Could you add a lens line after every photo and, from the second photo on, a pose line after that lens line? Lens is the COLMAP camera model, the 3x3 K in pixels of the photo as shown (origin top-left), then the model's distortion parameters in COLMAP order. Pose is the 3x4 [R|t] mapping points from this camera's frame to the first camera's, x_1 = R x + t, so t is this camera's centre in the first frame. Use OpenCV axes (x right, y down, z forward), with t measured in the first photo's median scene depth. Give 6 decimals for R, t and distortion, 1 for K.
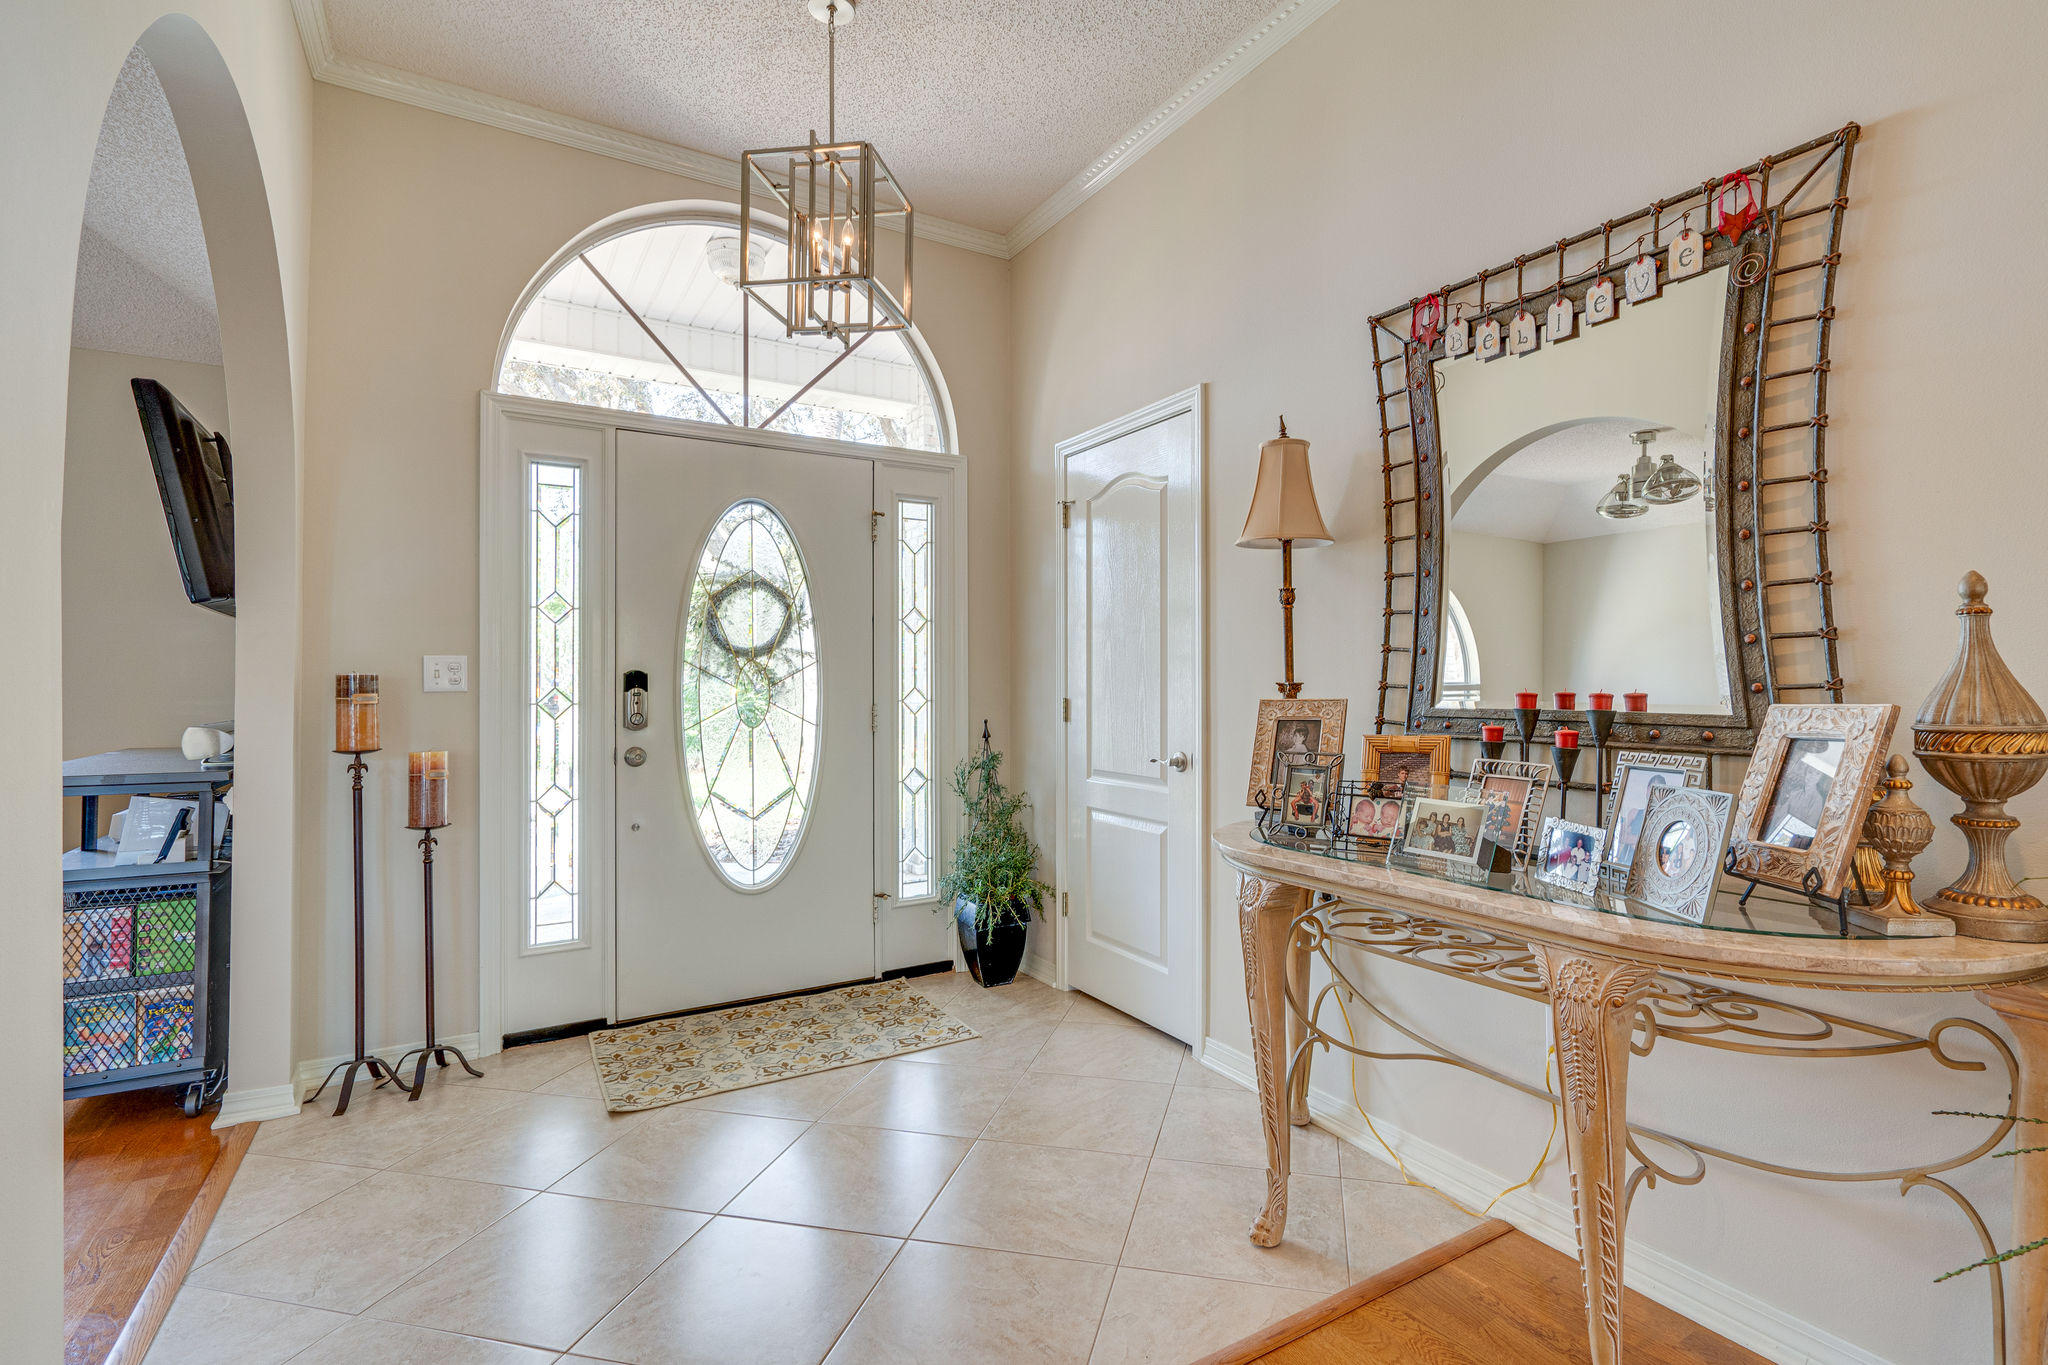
lens RADIAL K [[966.4, 0, 1069.3], [0, 966.4, 676.4], [0, 0, 1]] dist [-0.000116, 0.000704]
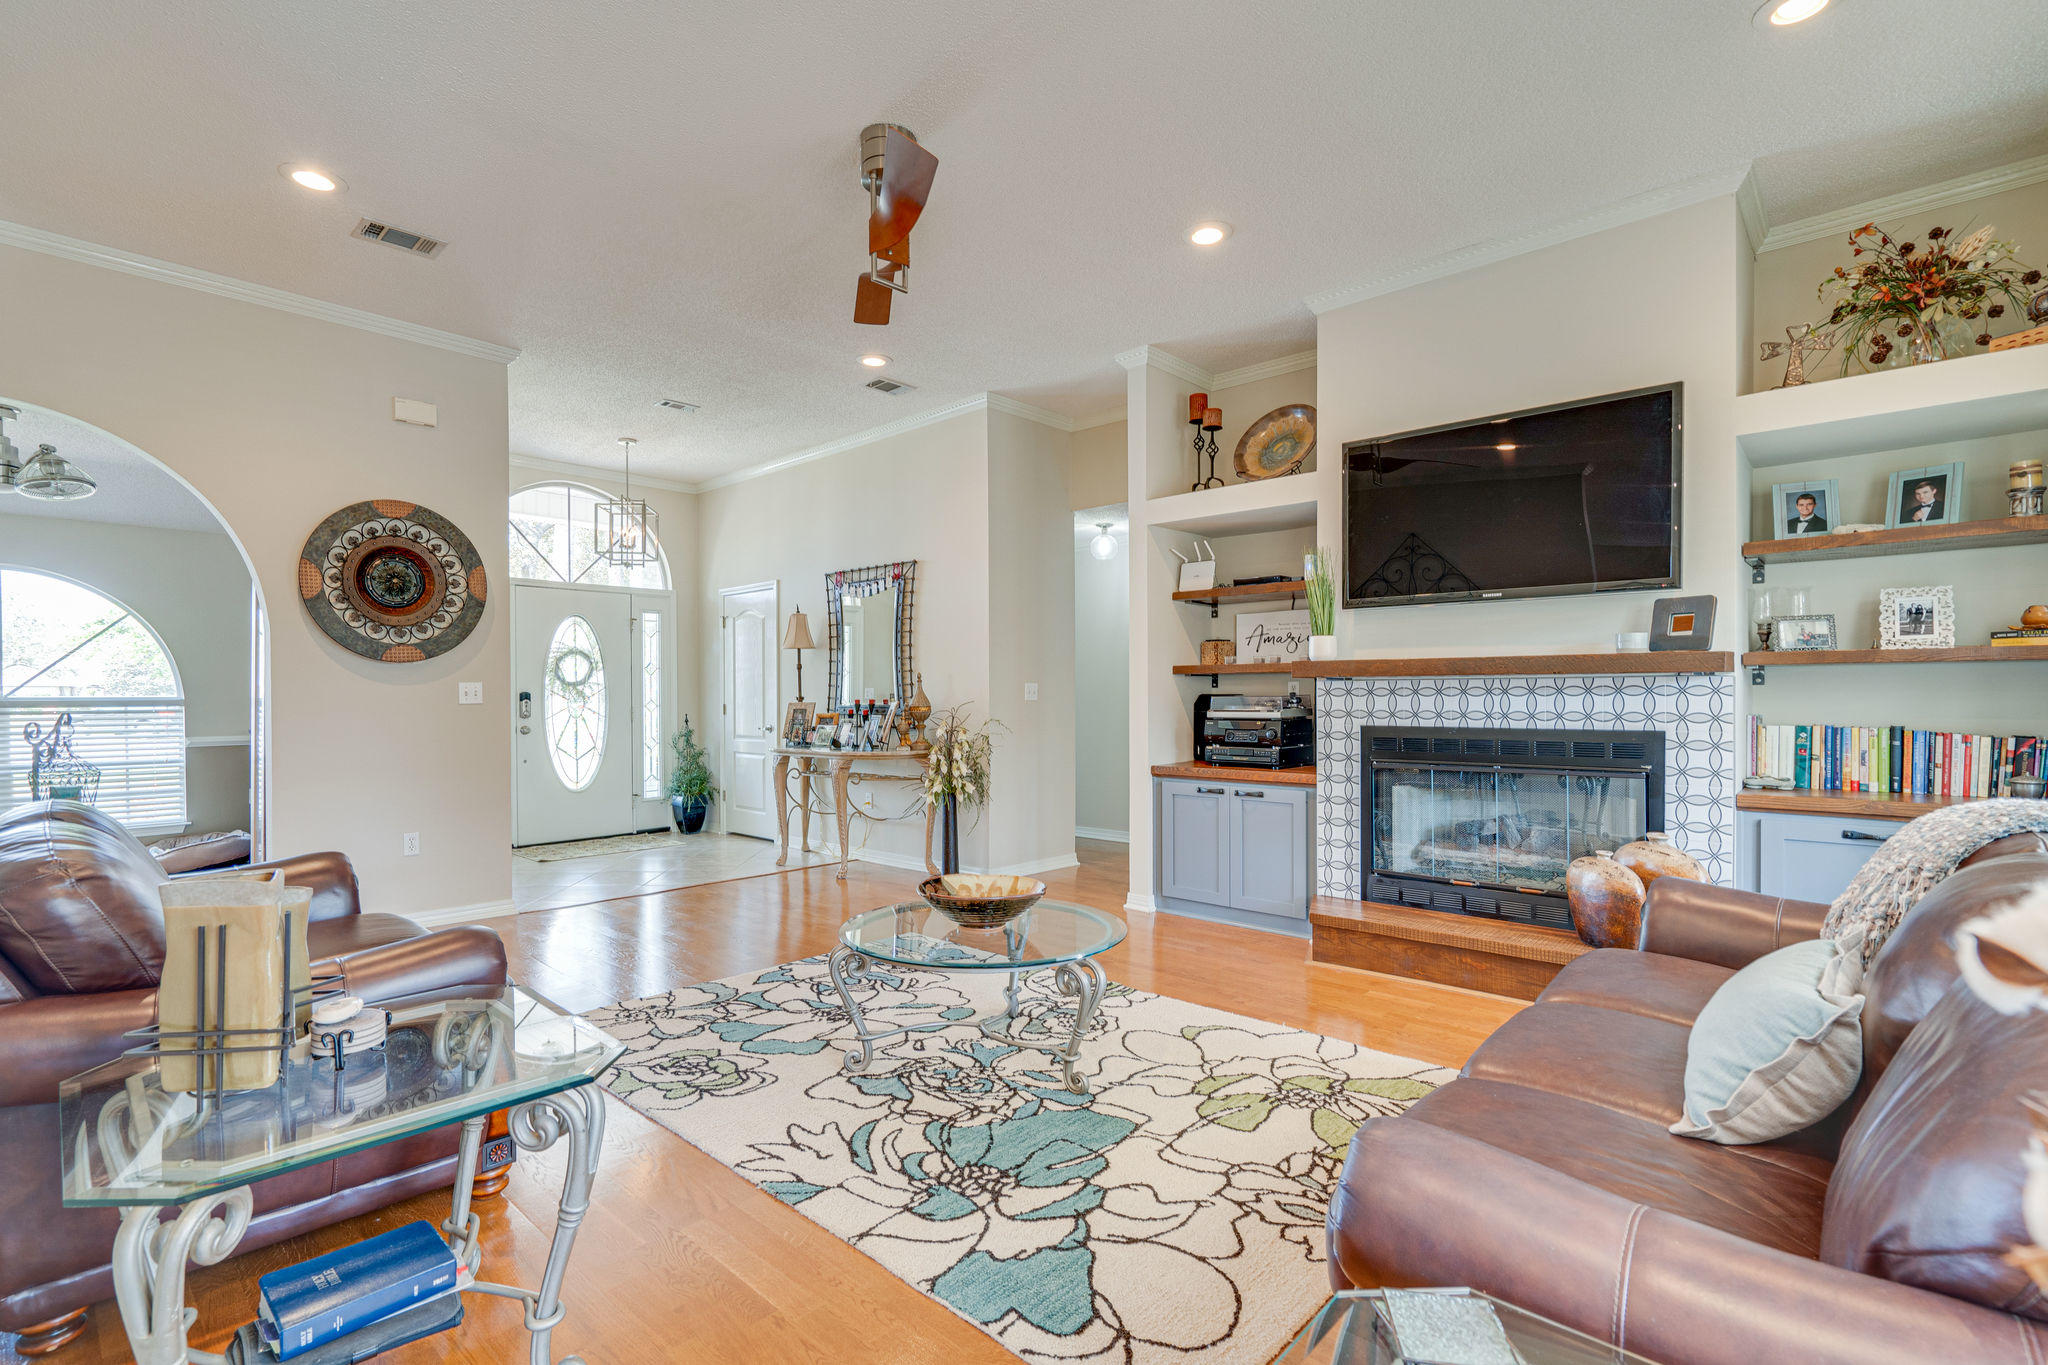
lens RADIAL K [[937.9, 0, 1024.9], [0, 937.9, 696.1], [0, 0, 1]] dist [-0.000494, 0.000257]
pose [[0.963594, -0.002100, 0.267361, 0.097746], [0.000425, 0.999980, 0.006324, -0.010143], [-0.267369, -0.005980, 0.963576, -1.444595]]
